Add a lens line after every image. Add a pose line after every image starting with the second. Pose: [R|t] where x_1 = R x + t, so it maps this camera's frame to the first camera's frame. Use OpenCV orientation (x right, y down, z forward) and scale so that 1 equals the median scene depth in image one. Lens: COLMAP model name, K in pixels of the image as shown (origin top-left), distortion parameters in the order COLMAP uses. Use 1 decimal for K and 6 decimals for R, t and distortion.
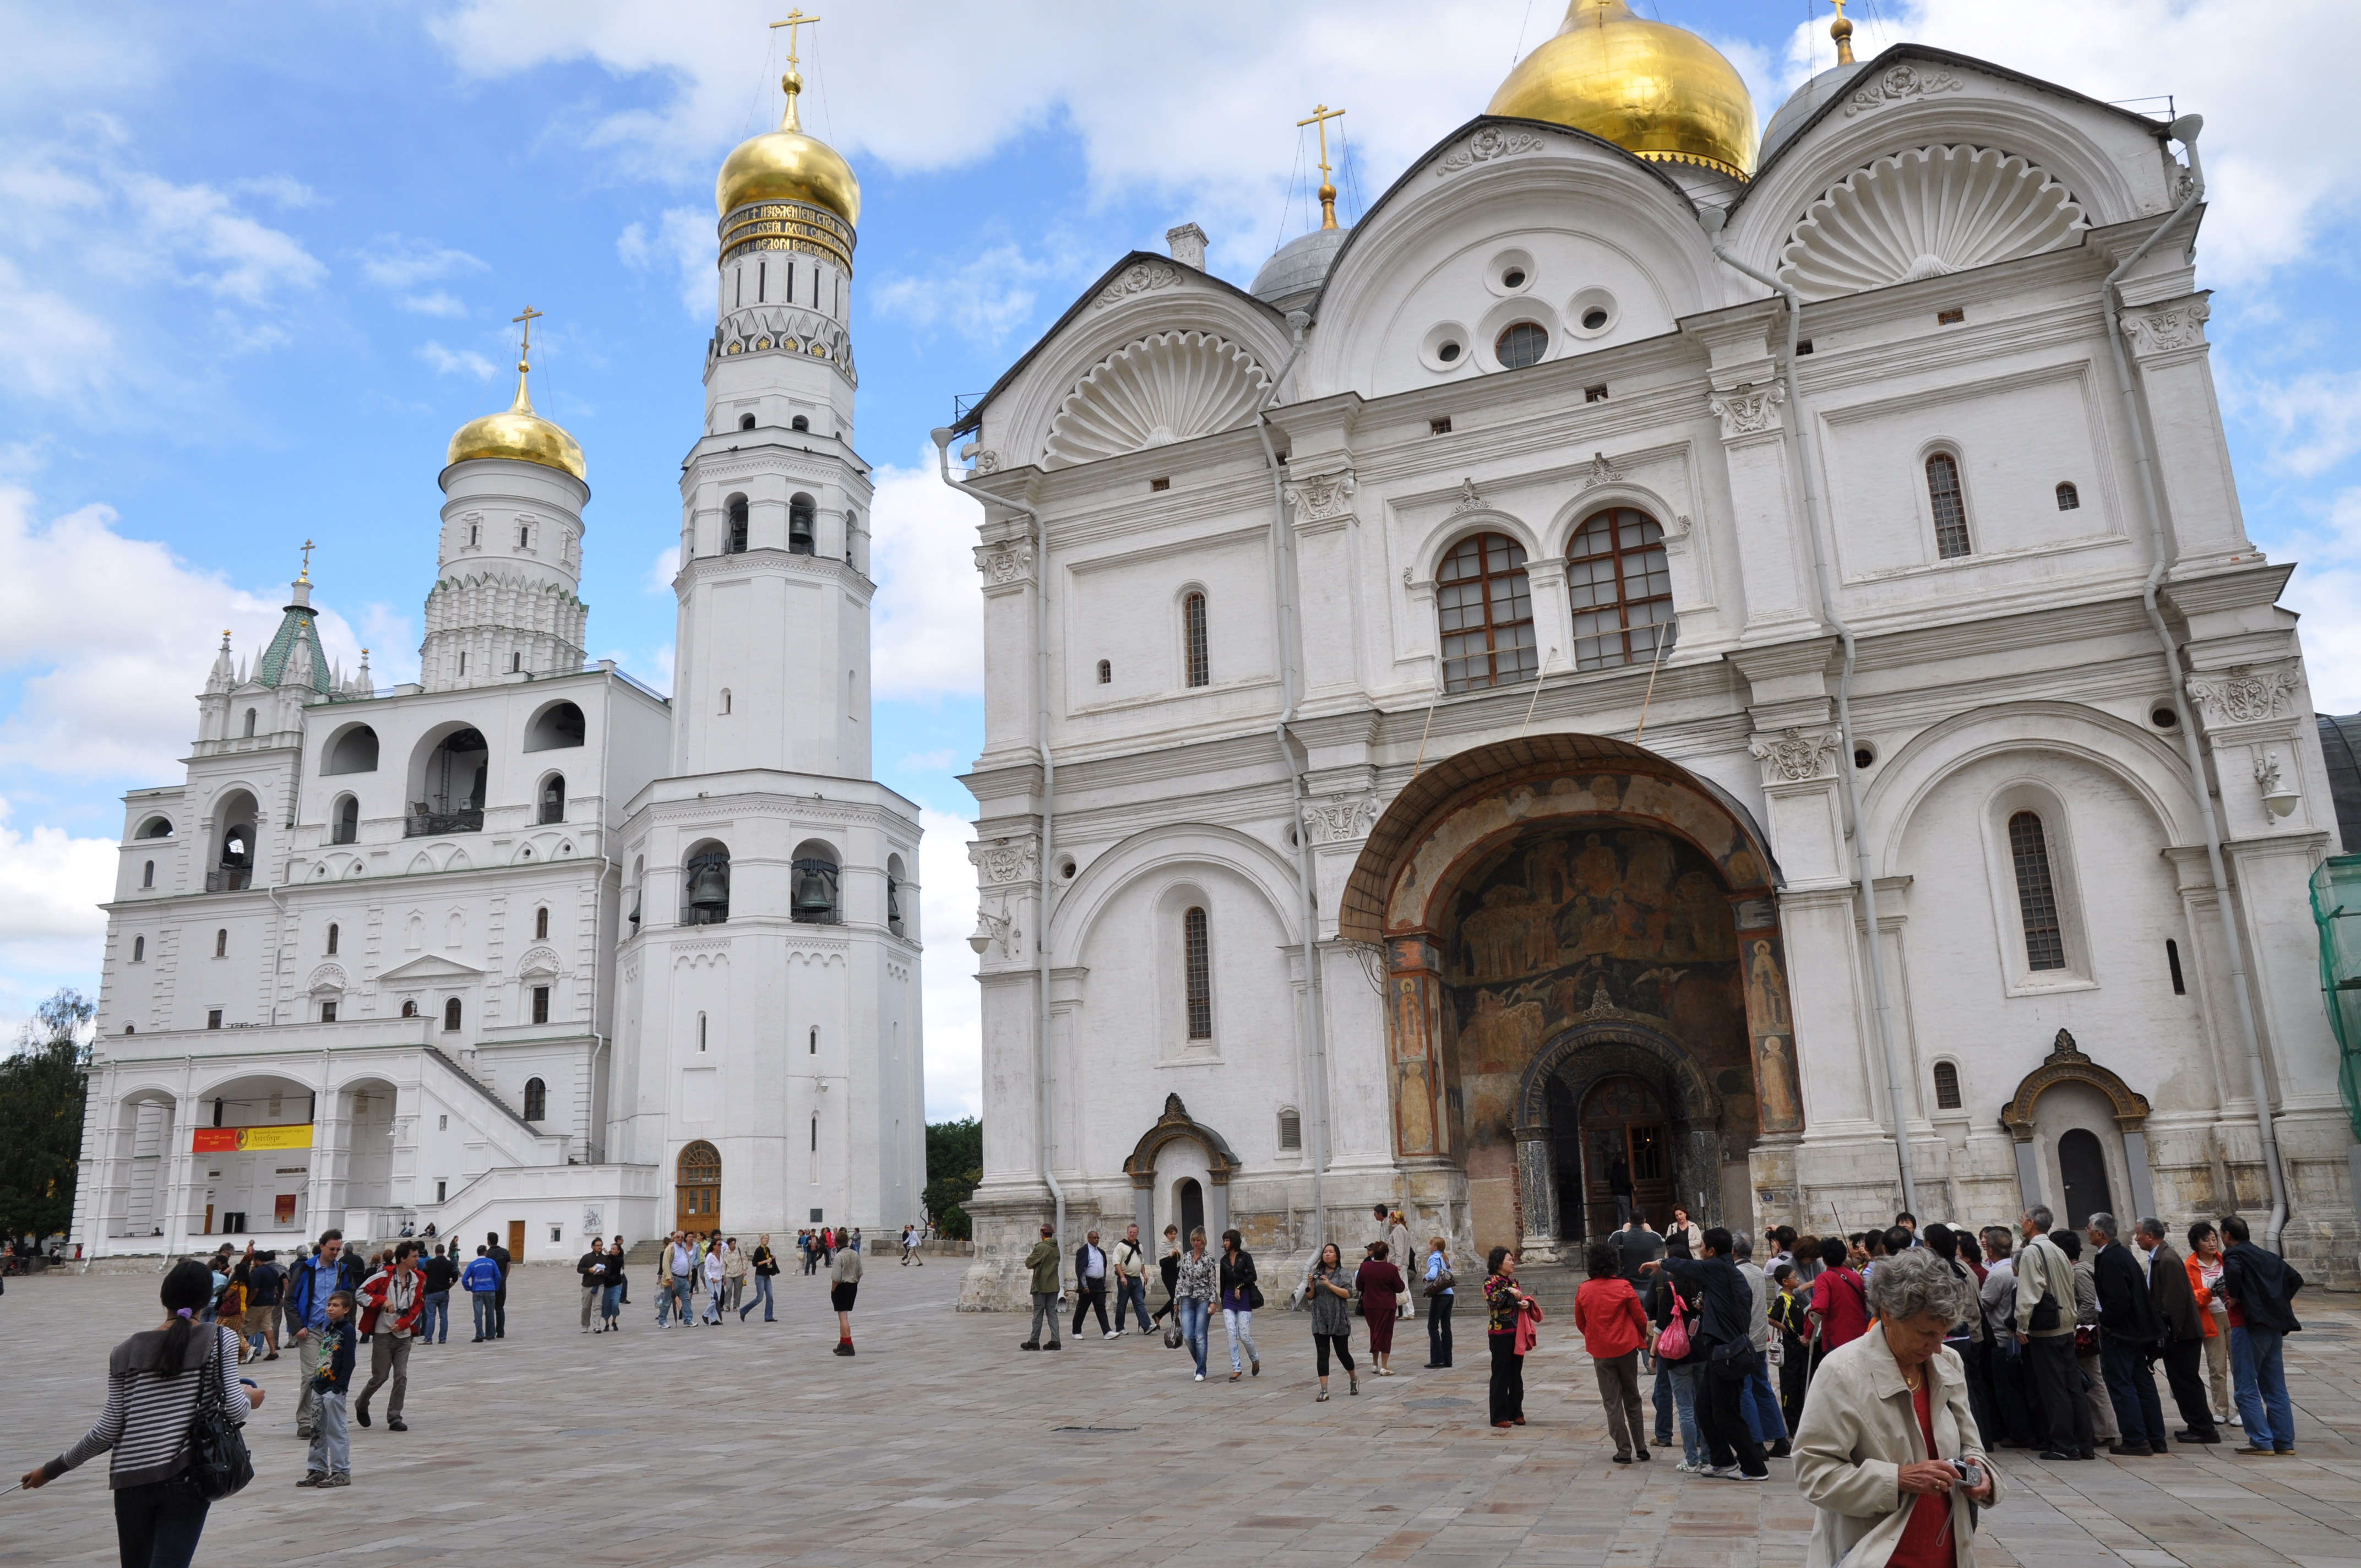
lens RADIAL K [[1688.3, 0, 1180.5], [0, 1688.3, 784.0], [0, 0, 1]] dist [-0.101147, 0.077783]
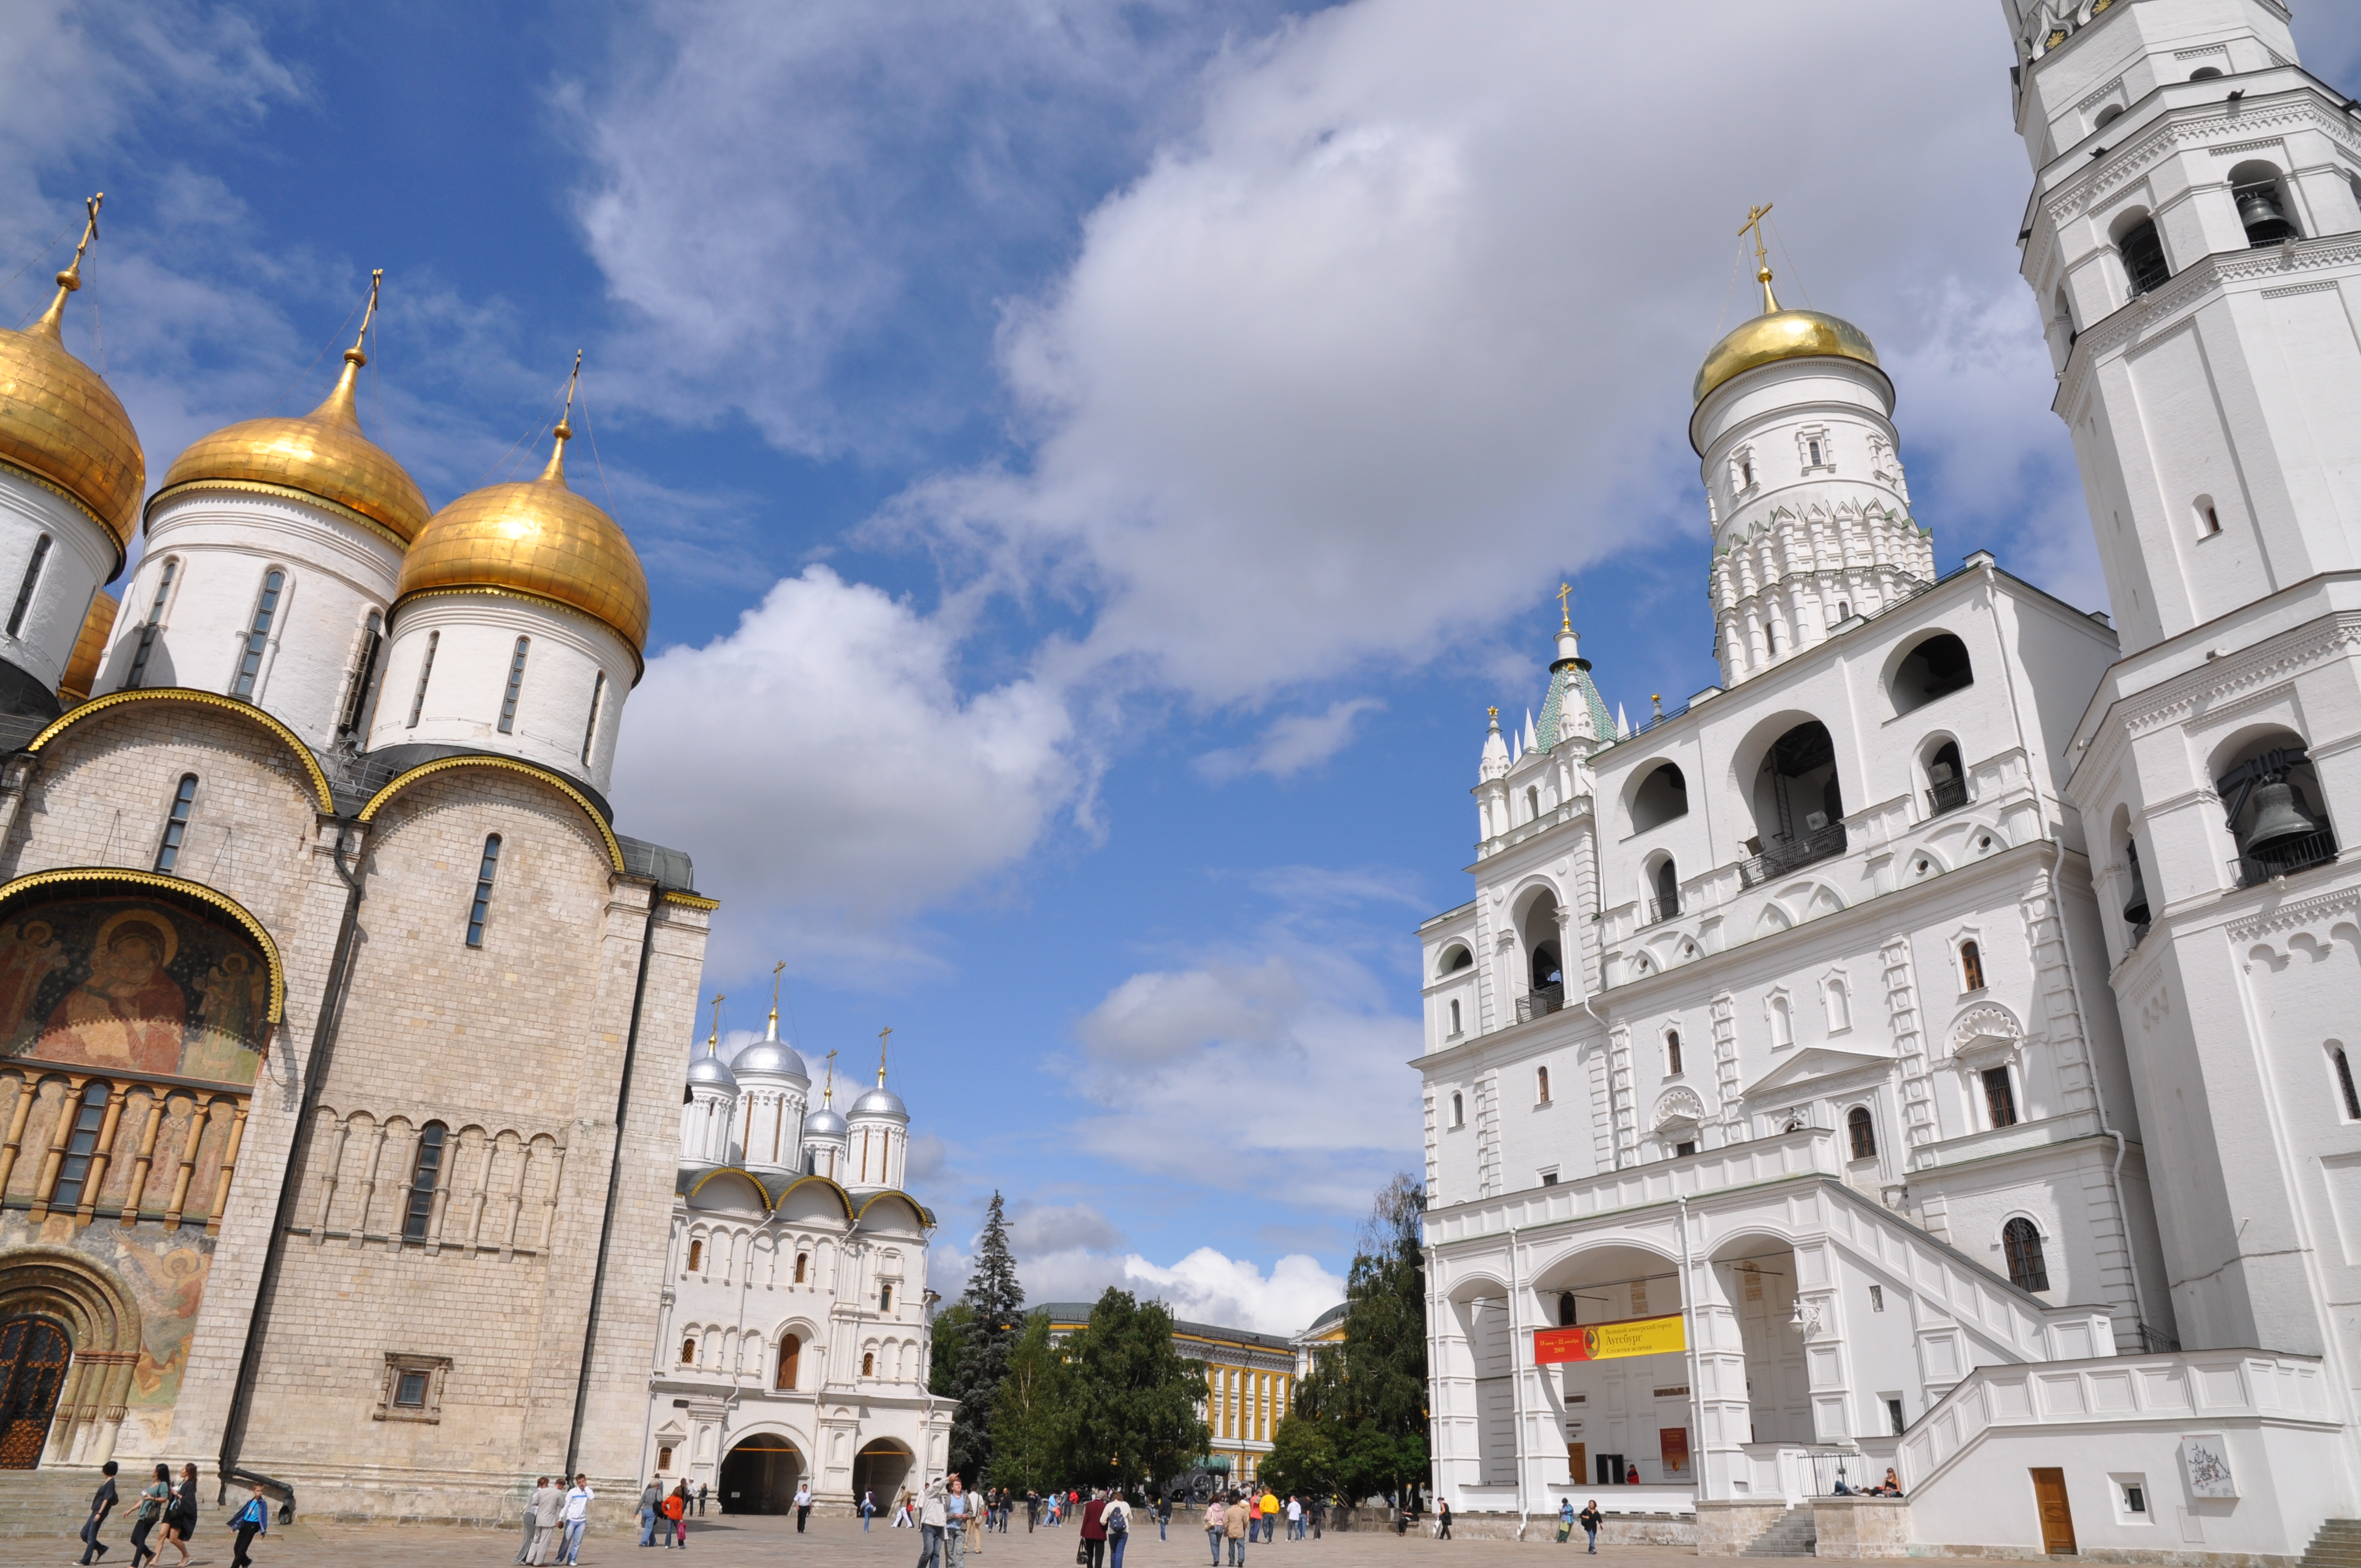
lens RADIAL K [[1688.3, 0, 1180.5], [0, 1688.3, 784.0], [0, 0, 1]] dist [-0.101147, 0.077783]
pose [[0.690673, -0.243405, -0.680974, -0.151371], [0.142220, 0.968983, -0.202104, 0.099248], [0.709045, 0.042739, 0.703867, 0.355673]]
